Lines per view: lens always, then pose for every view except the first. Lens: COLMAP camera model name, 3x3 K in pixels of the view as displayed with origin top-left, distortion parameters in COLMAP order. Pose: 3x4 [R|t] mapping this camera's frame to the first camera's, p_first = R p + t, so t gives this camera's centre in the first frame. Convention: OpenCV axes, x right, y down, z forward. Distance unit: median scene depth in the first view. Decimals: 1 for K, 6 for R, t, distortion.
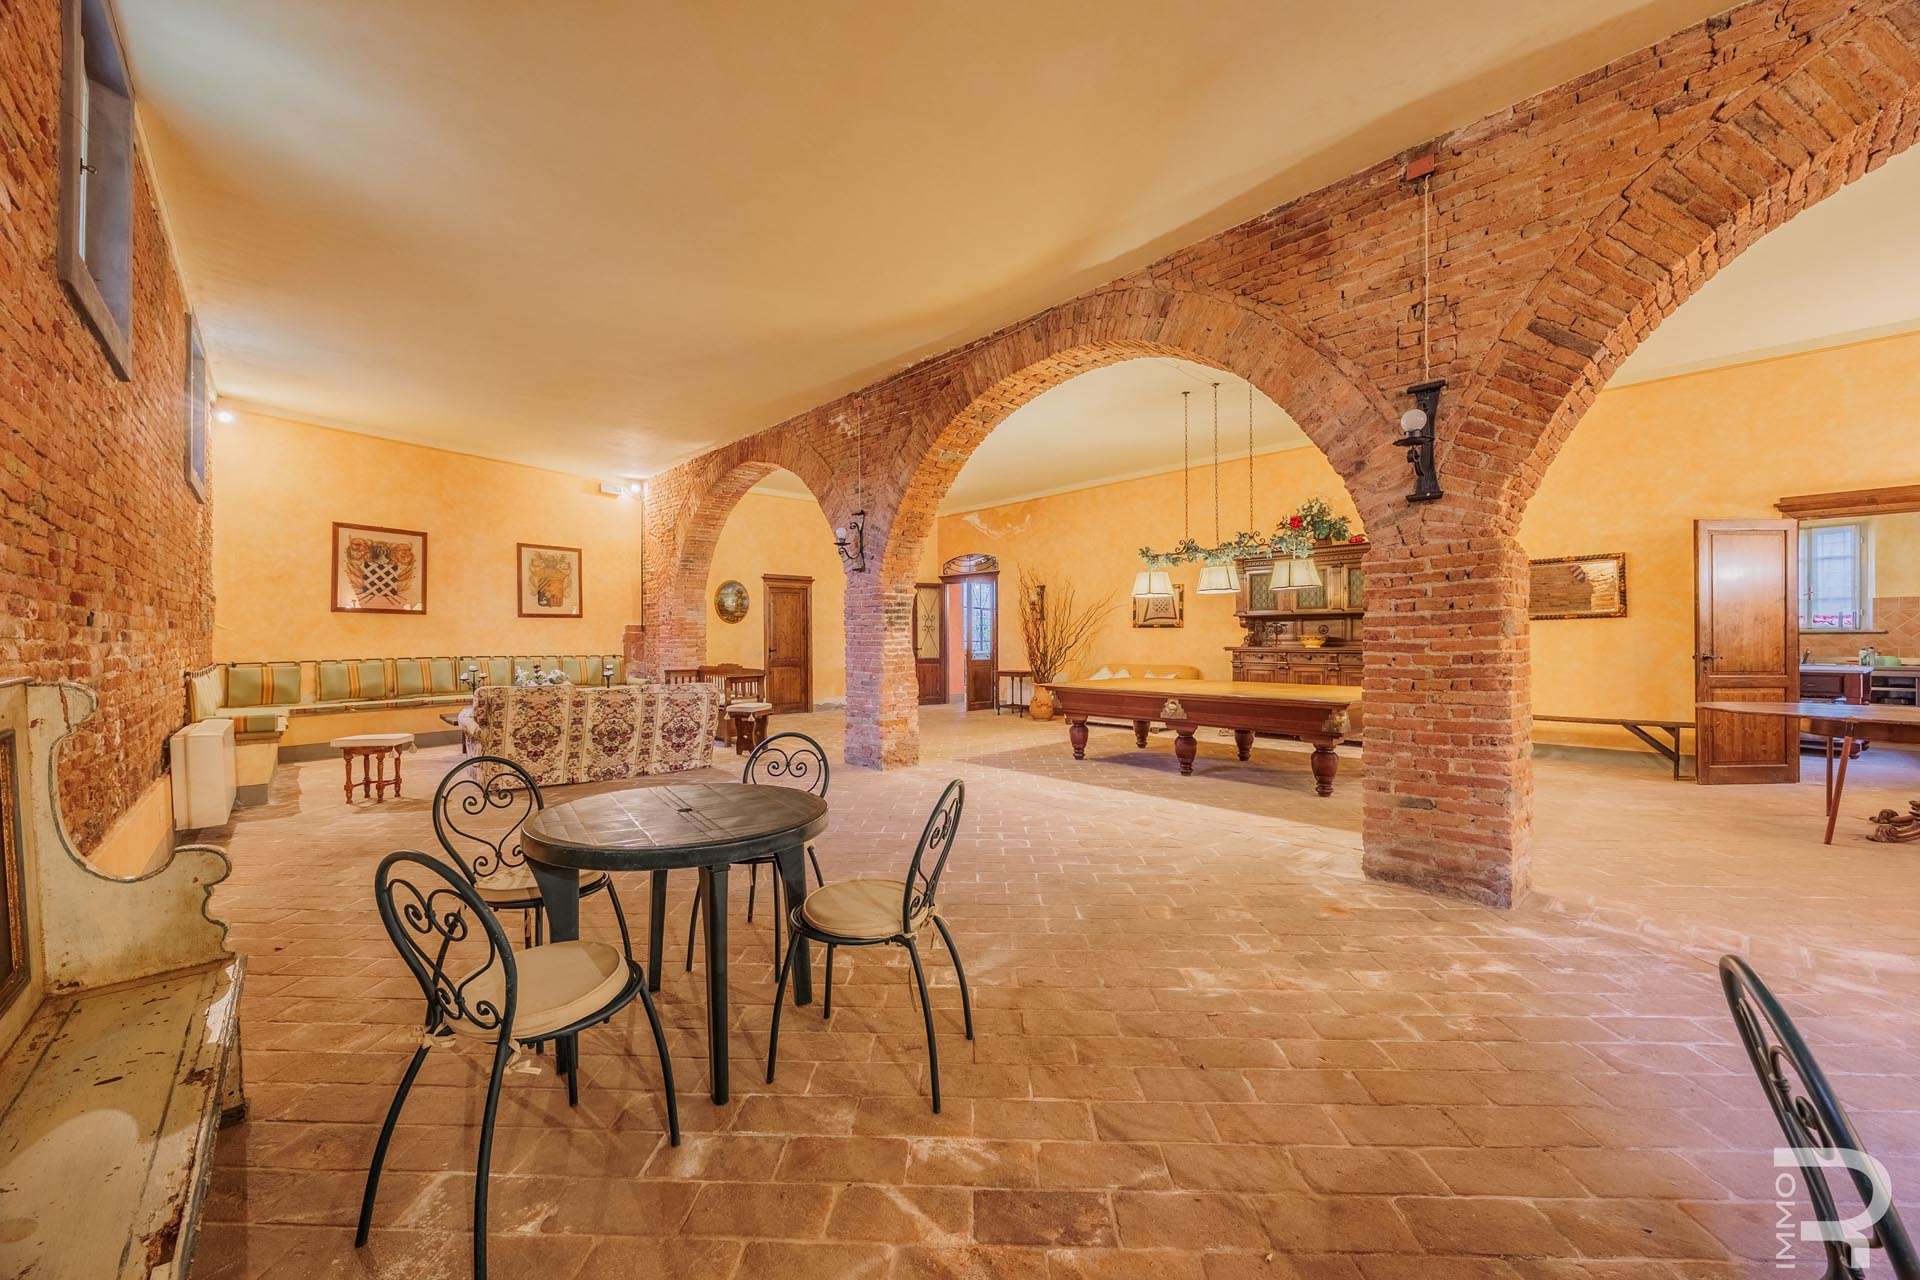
lens RADIAL K [[769.2, 0, 974.8], [0, 769.2, 644.2], [0, 0, 1]] dist [-0.000637, 0.000376]
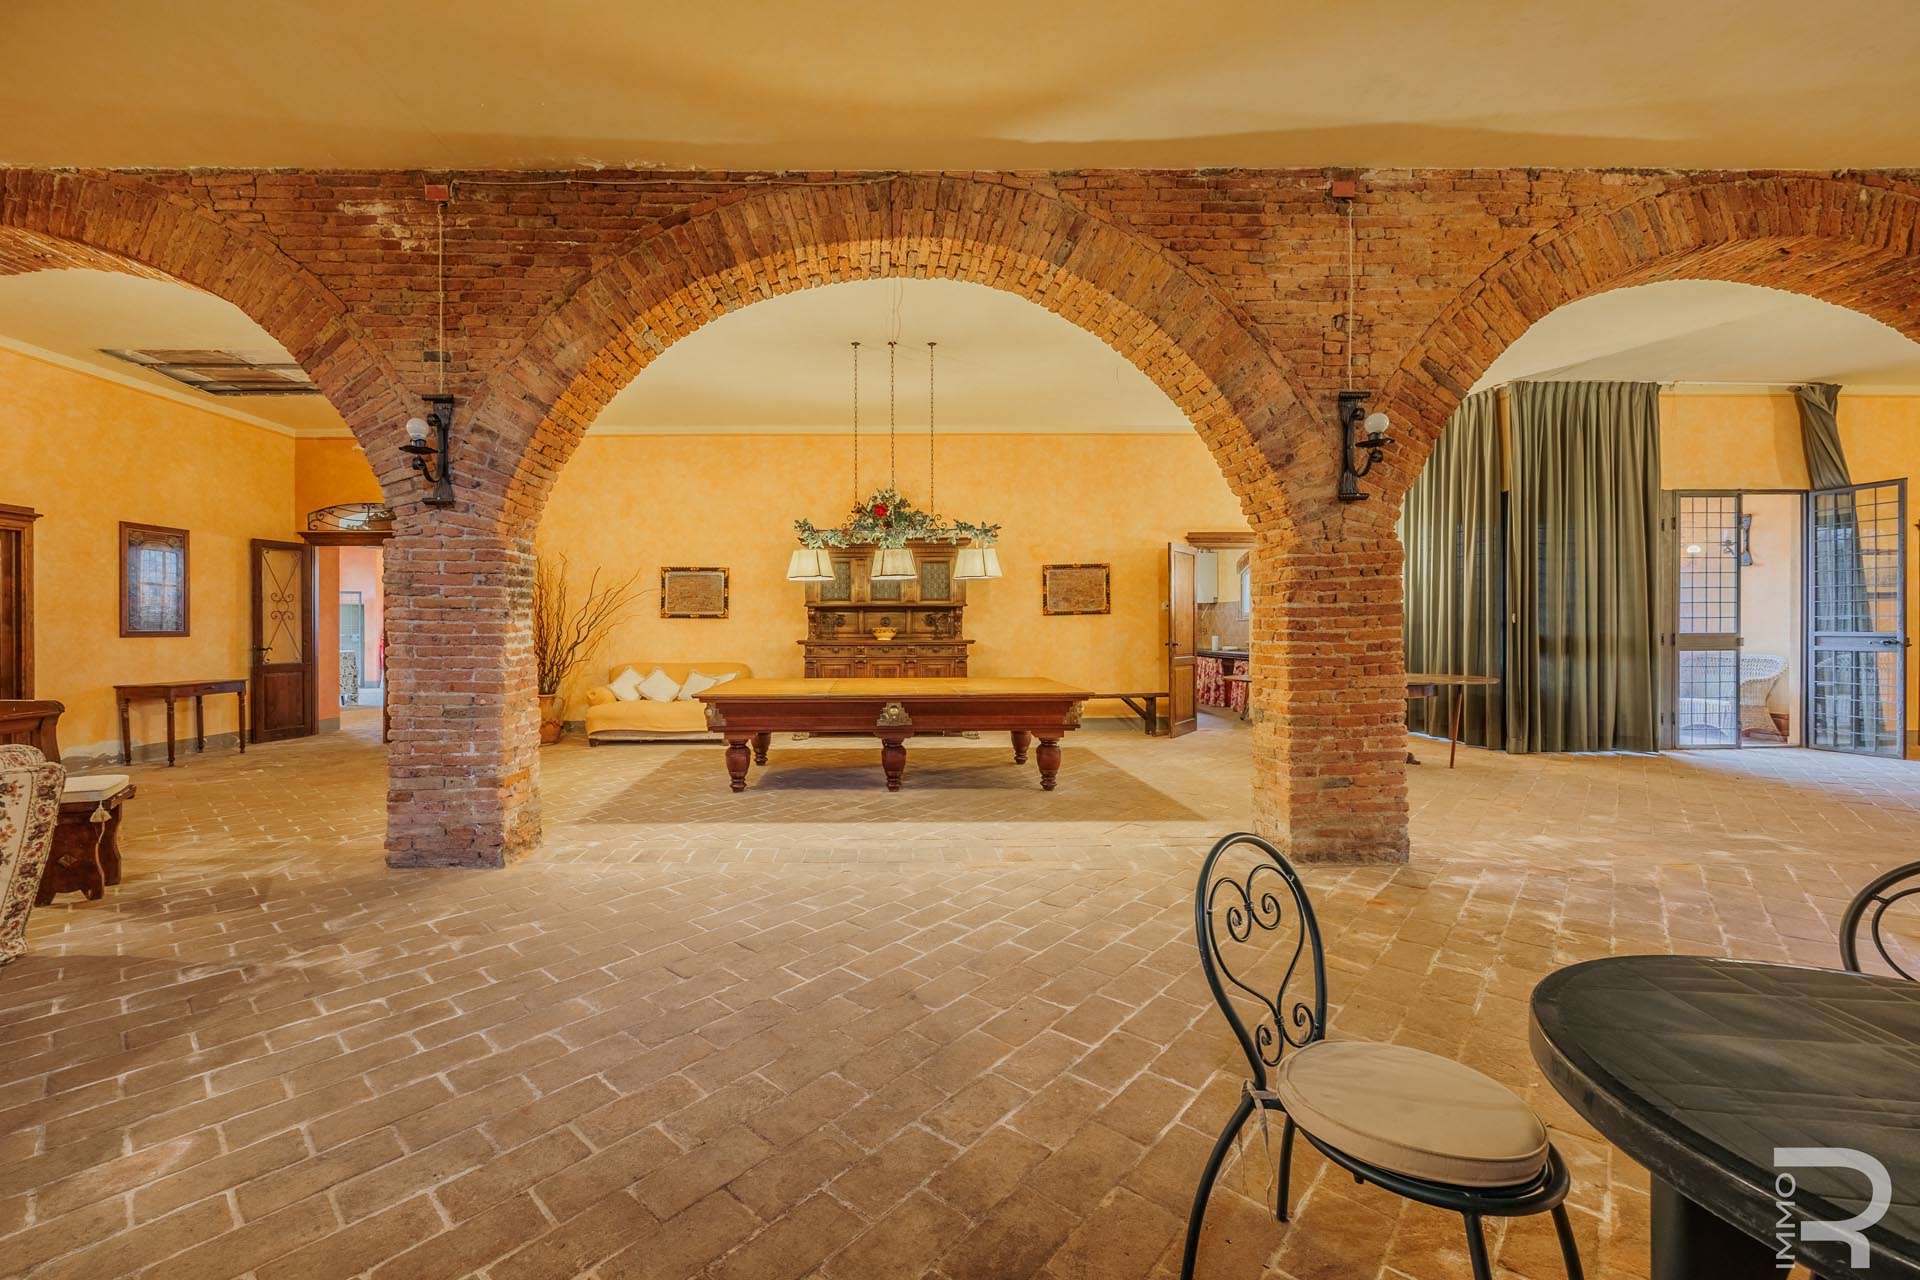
lens RADIAL K [[769.2, 0, 951.5], [0, 769.2, 634.1], [0, 0, 1]] dist [-0.000637, 0.000376]
pose [[0.666229, -0.004231, 0.745735, -0.472372], [0.008120, 0.999966, -0.001582, -0.001991], [-0.745703, 0.007109, 0.666240, 0.561659]]
